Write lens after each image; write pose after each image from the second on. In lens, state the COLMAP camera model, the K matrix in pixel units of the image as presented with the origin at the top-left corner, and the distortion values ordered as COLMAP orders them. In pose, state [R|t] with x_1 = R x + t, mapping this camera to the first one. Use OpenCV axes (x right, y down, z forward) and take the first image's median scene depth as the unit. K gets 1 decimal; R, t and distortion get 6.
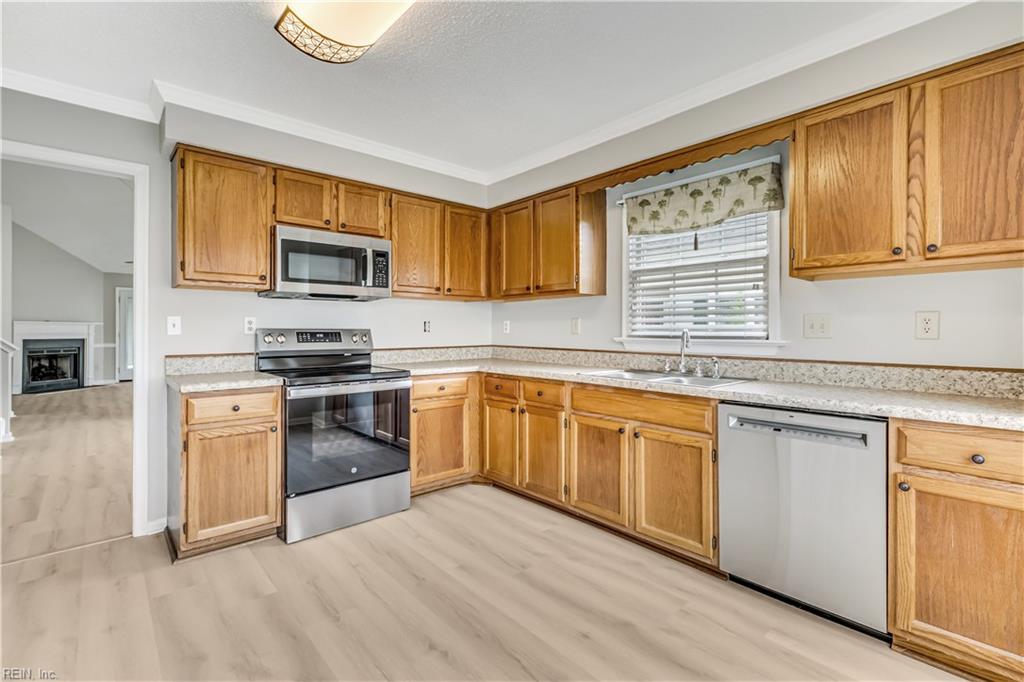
lens RADIAL K [[464.0, 0, 508.3], [0, 464.0, 324.5], [0, 0, 1]] dist [0.001633, 0.000261]
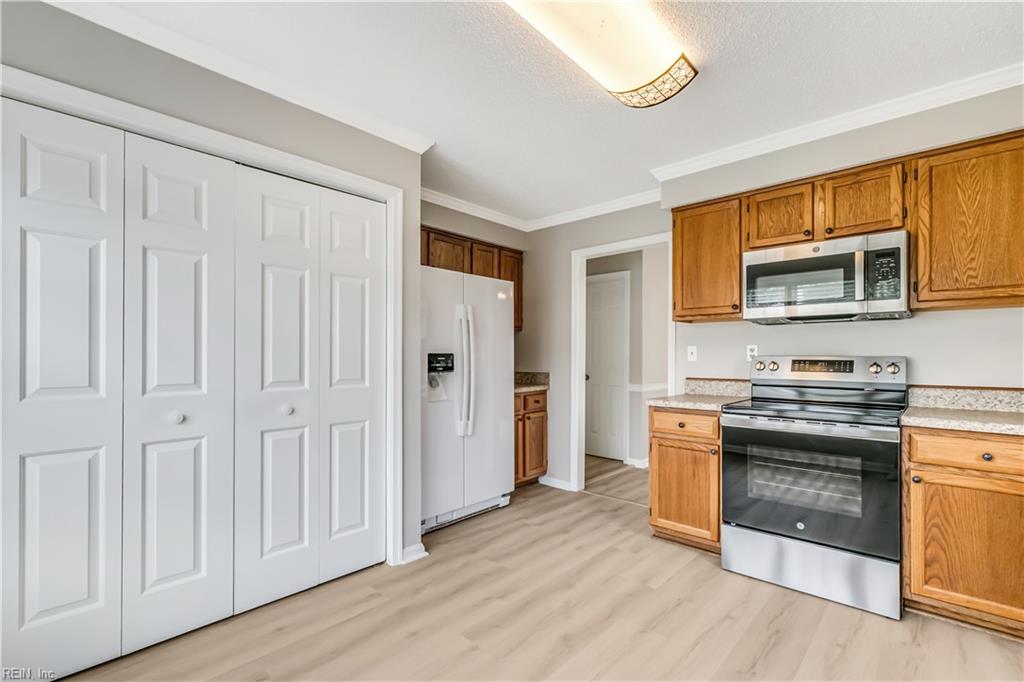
lens RADIAL K [[461.4, 0, 513.0], [0, 461.4, 345.1], [0, 0, 1]] dist [0.001062, 0.000091]
pose [[0.105199, -0.023378, -0.994176, 0.438230], [0.010194, 0.999696, -0.022429, 0.002537], [0.994399, -0.007775, 0.105405, 0.394958]]
